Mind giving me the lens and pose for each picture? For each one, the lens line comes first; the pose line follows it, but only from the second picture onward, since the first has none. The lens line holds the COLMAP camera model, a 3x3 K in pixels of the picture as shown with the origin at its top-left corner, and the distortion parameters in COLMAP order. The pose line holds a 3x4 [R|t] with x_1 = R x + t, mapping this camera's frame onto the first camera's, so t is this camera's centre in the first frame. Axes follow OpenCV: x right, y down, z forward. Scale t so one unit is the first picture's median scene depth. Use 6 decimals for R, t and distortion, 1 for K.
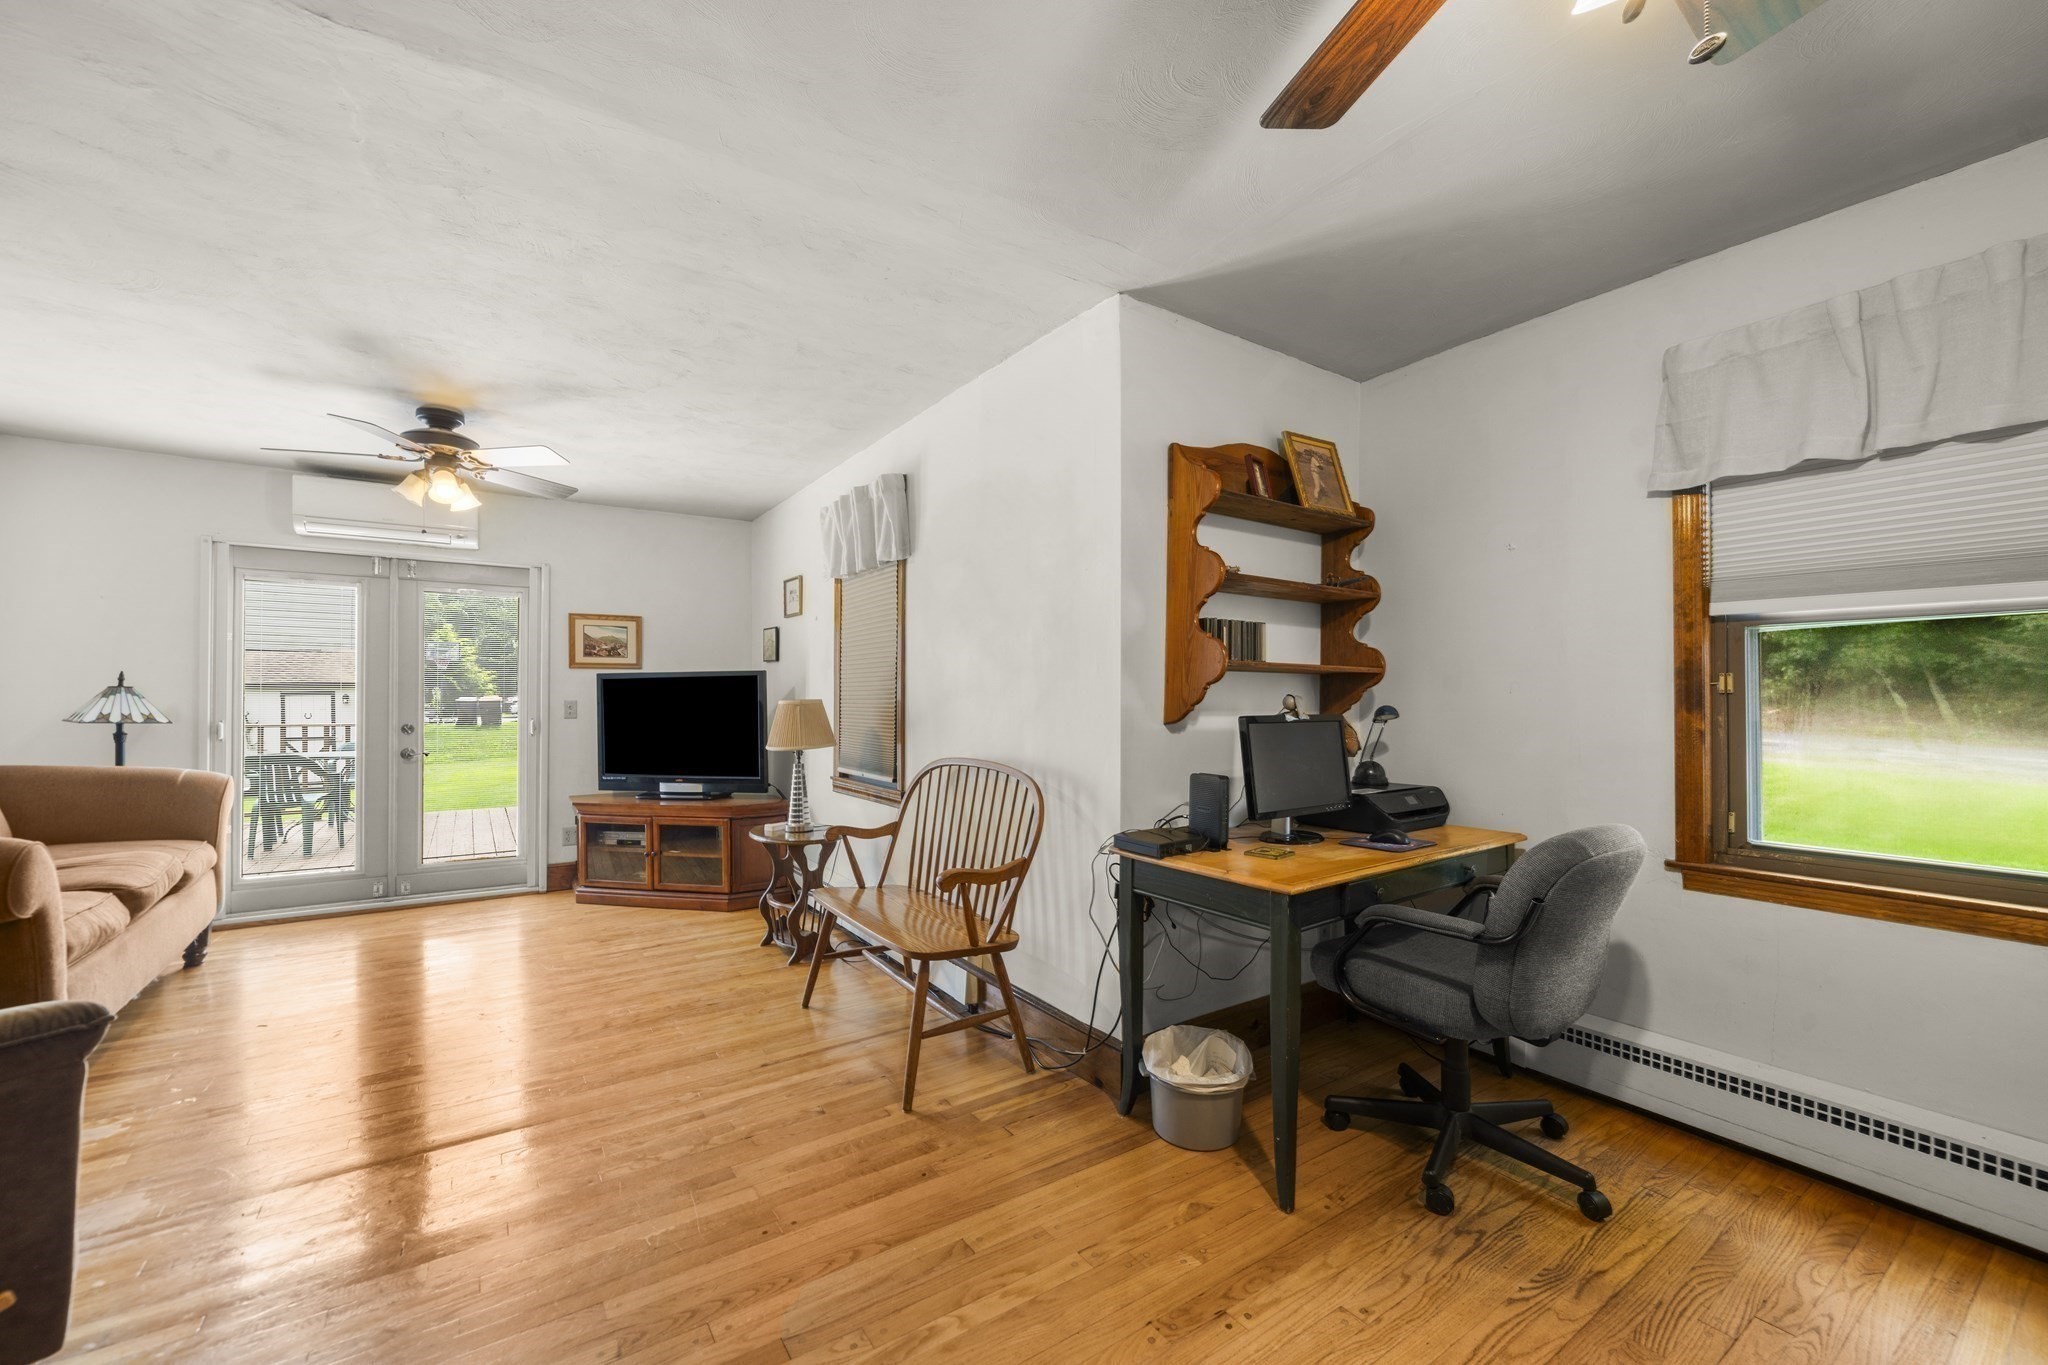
lens RADIAL K [[816.3, 0, 1017.6], [0, 816.3, 697.0], [0, 0, 1]] dist [-0.000679, 0.000391]
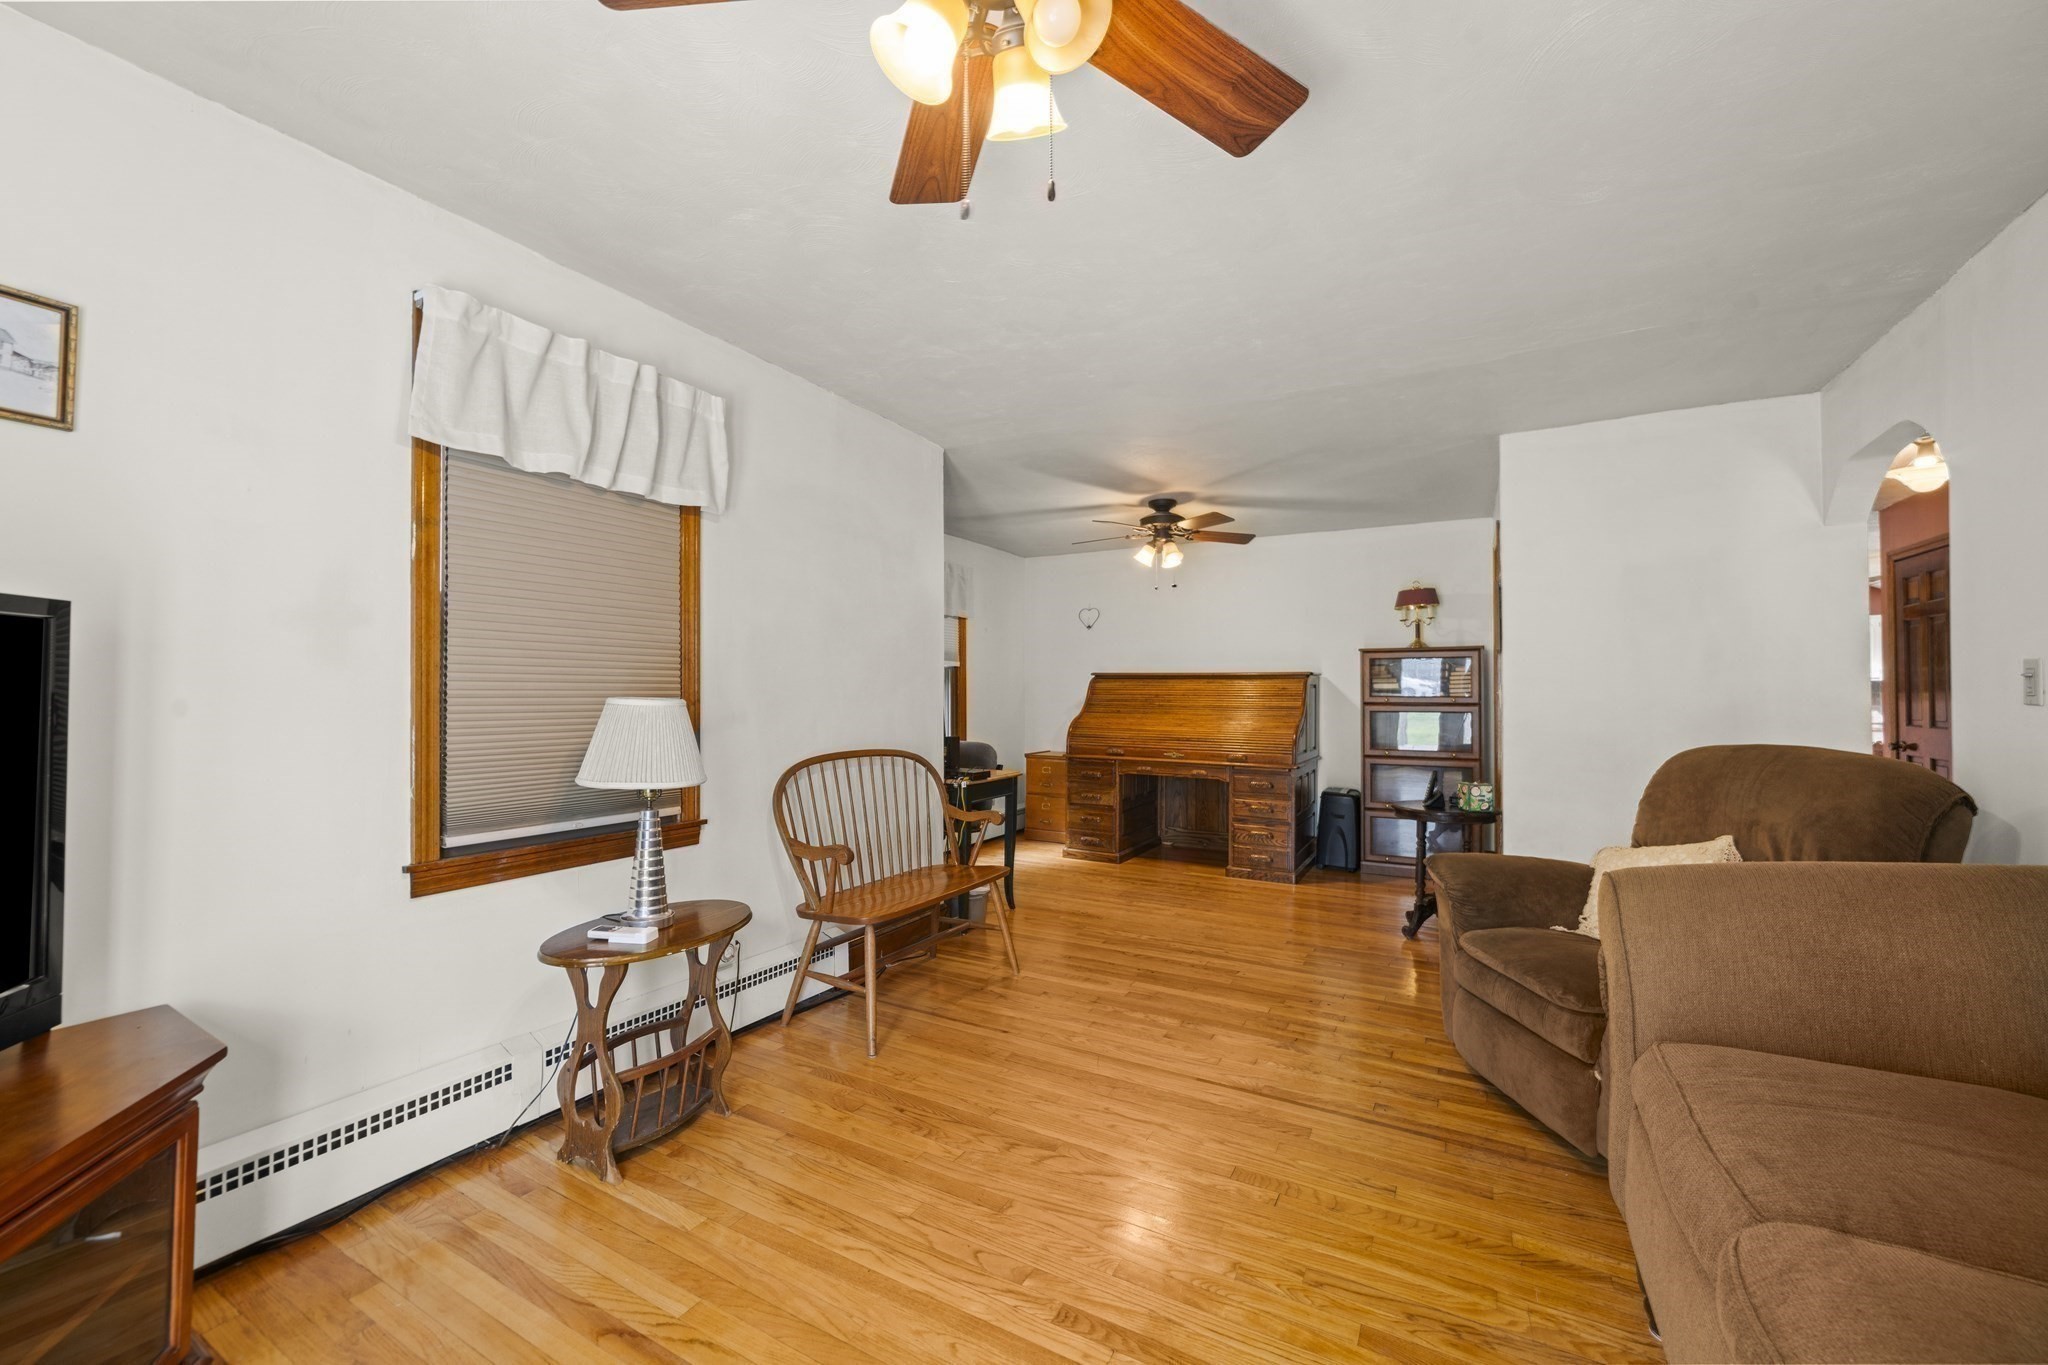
lens RADIAL K [[816.3, 0, 986.1], [0, 816.3, 689.8], [0, 0, 1]] dist [-0.000679, 0.000391]
pose [[-0.434605, 0.015923, 0.900481, -0.883316], [-0.004538, 0.999792, -0.019869, 0.004970], [-0.900610, -0.012722, -0.434442, 1.021464]]
